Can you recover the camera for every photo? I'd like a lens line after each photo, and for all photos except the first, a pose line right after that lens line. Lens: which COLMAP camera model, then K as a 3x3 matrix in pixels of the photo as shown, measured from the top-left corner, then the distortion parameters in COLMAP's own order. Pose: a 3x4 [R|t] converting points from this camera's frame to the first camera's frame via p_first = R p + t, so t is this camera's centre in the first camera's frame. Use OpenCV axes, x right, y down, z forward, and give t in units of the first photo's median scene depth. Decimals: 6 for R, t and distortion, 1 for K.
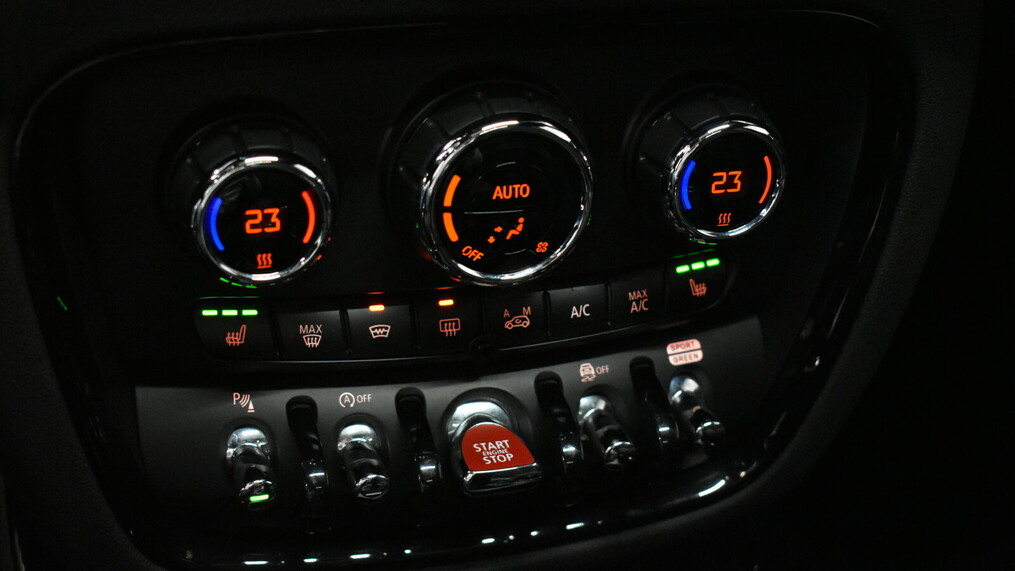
lens RADIAL K [[1507.8, 0, 505.2], [0, 1507.8, 287.8], [0, 0, 1]] dist [-0.037076, 0.000000]
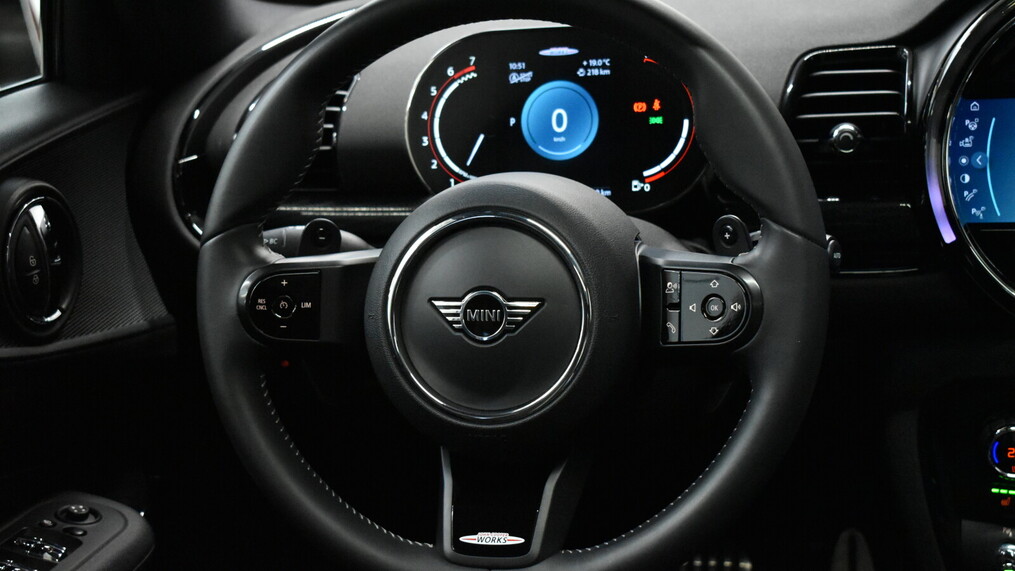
lens RADIAL K [[1732.4, 0, 505.3], [0, 1732.4, 287.5], [0, 0, 1]] dist [-0.031330, 0.000000]
pose [[0.846954, 0.047718, -0.529520, 0.553475], [-0.123999, 0.986227, -0.109458, 0.091254], [0.517004, 0.158366, 0.841206, -1.669555]]
